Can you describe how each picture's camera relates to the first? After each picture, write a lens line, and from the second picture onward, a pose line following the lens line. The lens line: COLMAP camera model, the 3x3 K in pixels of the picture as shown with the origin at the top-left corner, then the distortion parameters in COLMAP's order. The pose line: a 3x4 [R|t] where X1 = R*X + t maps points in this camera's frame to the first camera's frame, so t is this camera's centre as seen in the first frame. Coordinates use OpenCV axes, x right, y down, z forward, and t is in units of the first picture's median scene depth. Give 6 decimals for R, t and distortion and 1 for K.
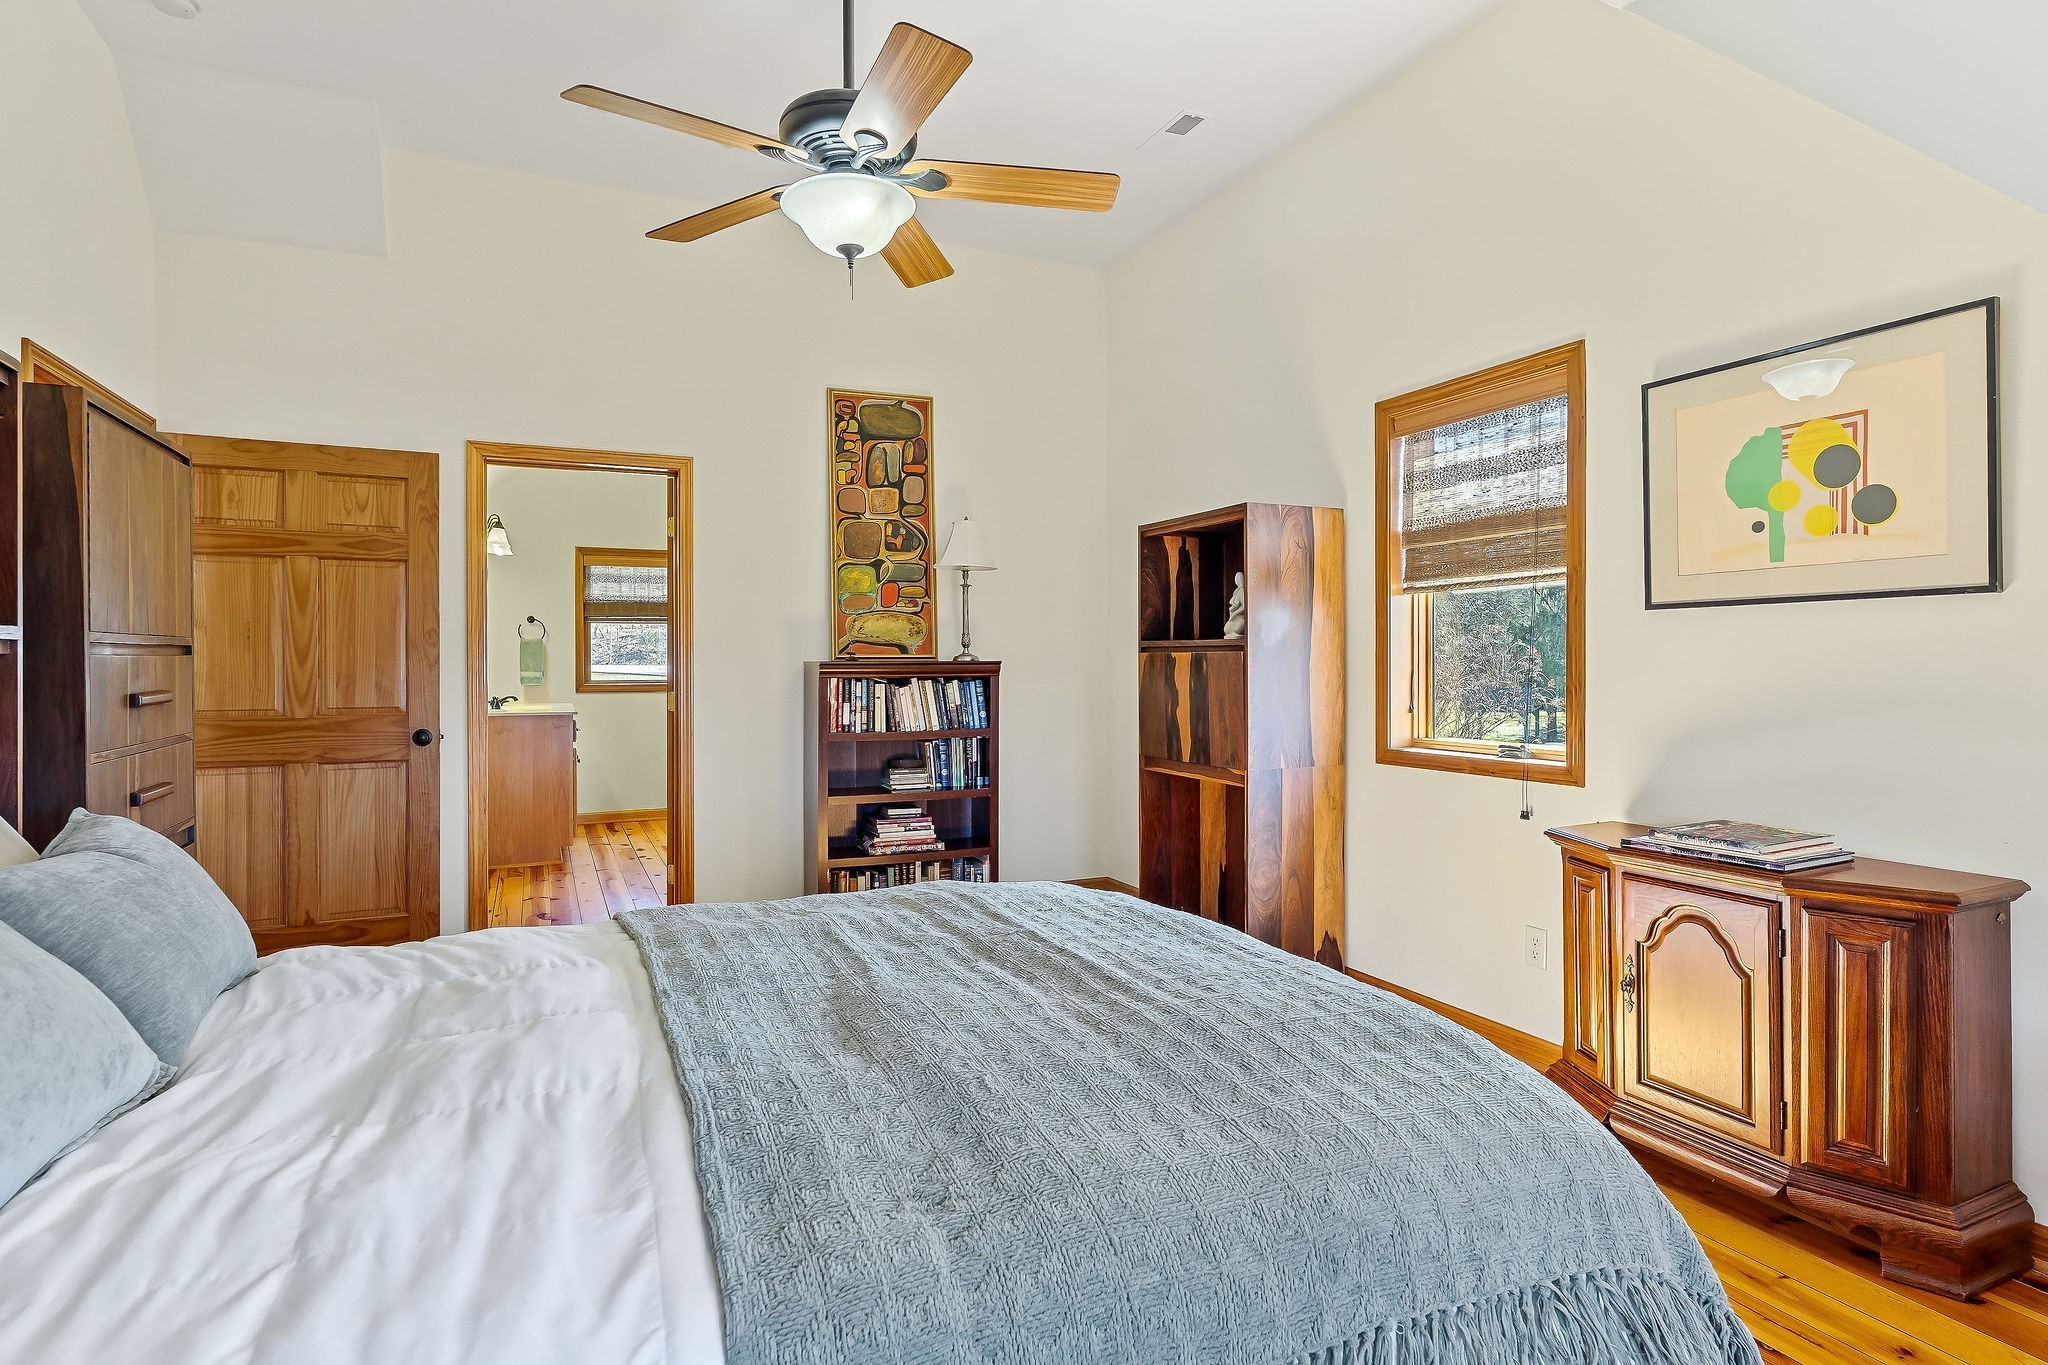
lens RADIAL K [[978.1, 0, 1013.8], [0, 978.1, 672.7], [0, 0, 1]] dist [-0.003826, -0.000918]
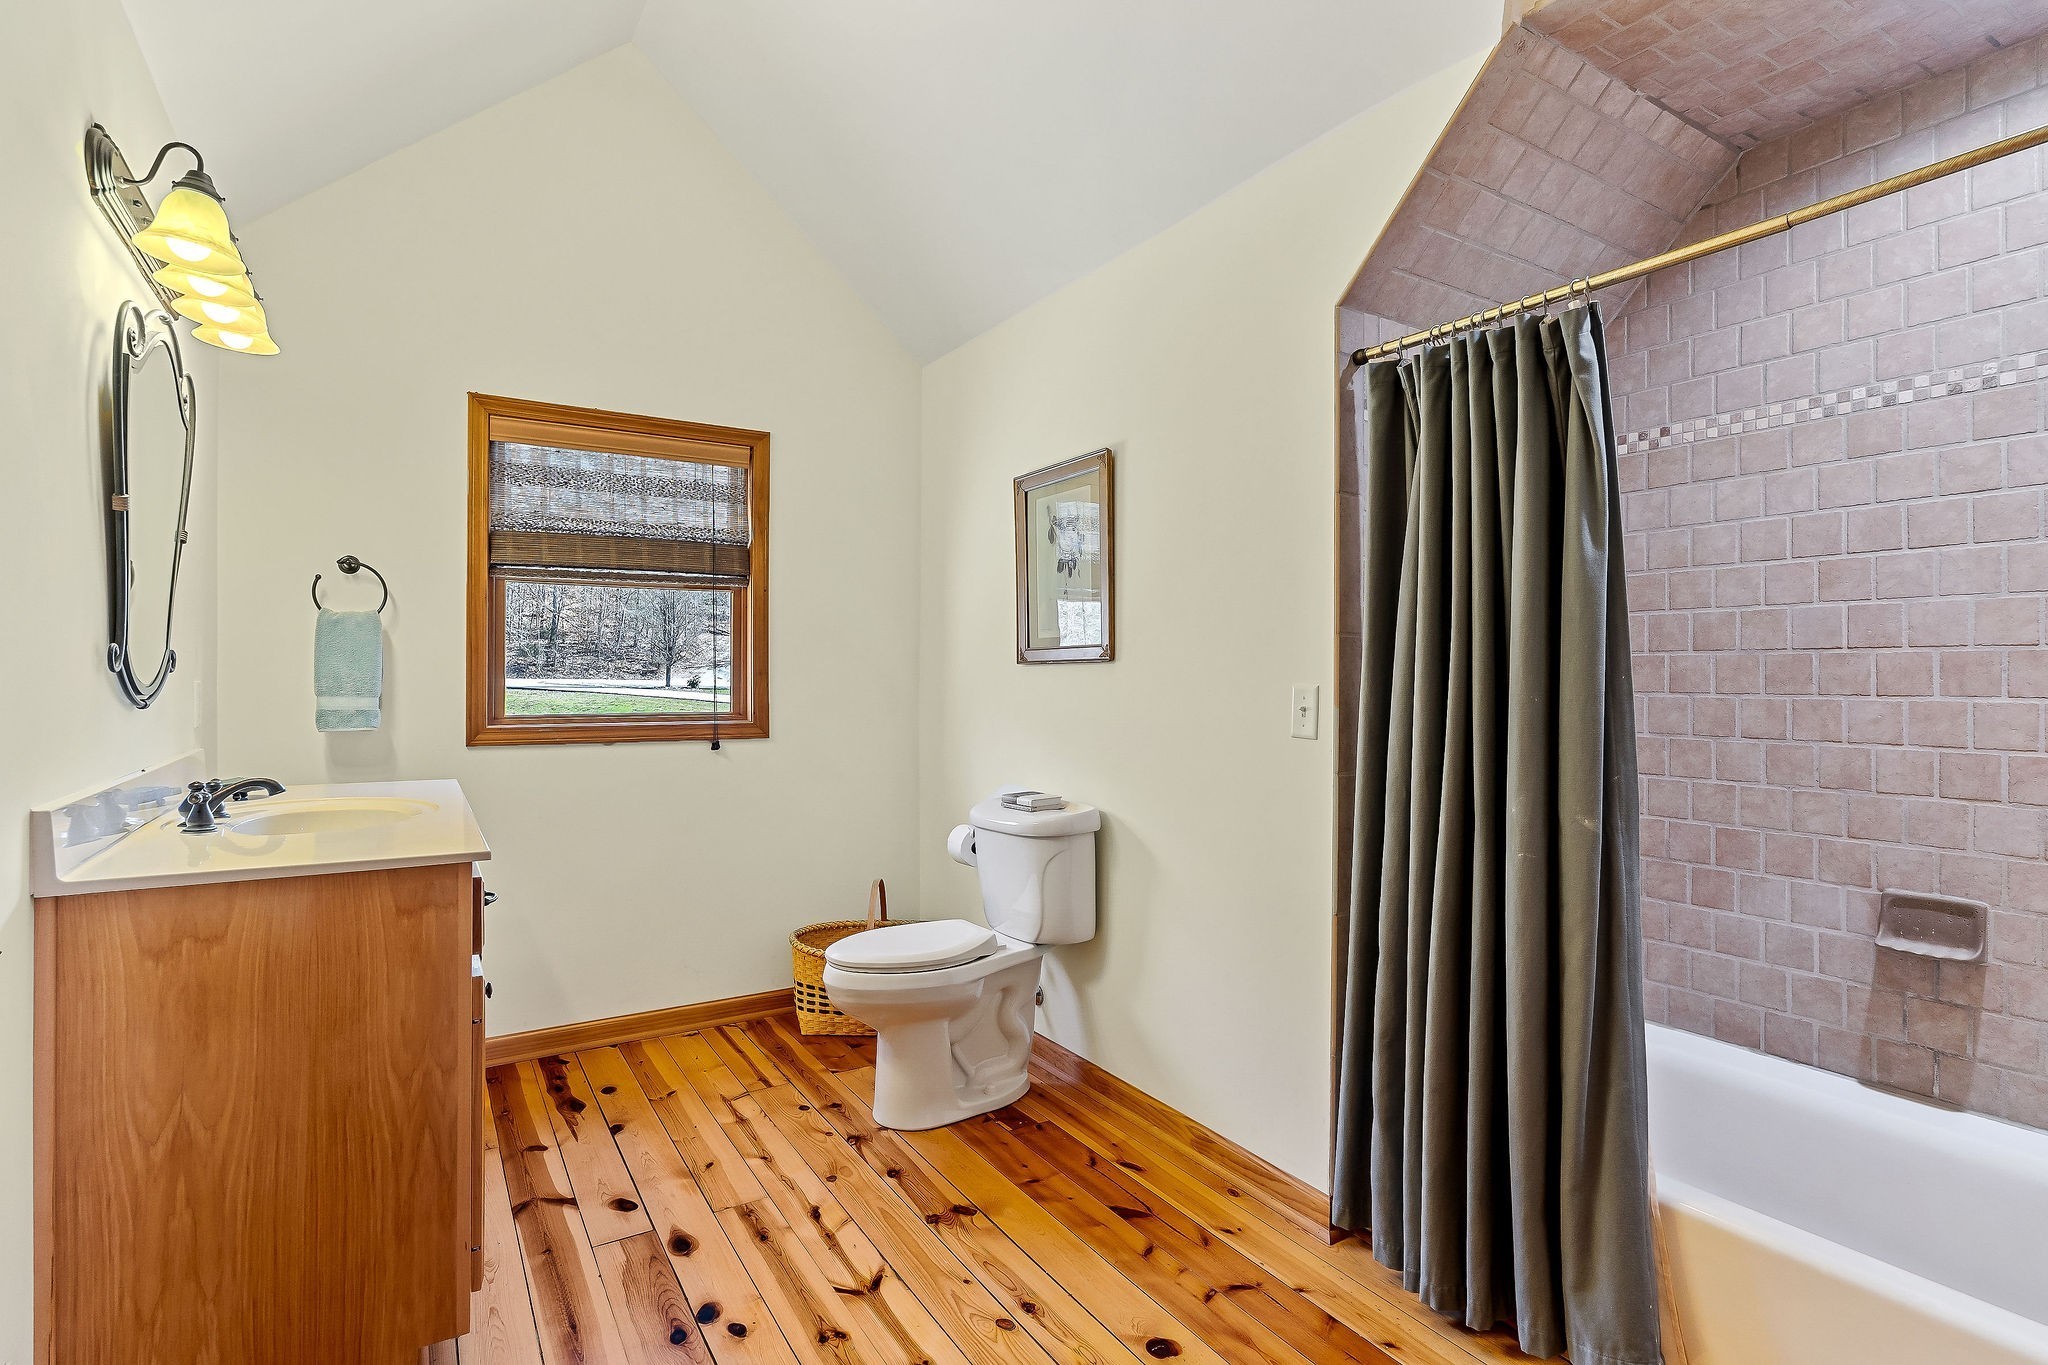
lens RADIAL K [[978.1, 0, 1023.0], [0, 978.1, 676.6], [0, 0, 1]] dist [-0.003826, -0.000918]
pose [[0.993852, 0.001120, 0.110708, -0.261444], [0.000023, 0.999947, -0.010321, -0.004852], [-0.110713, 0.010260, 0.993799, 0.565573]]
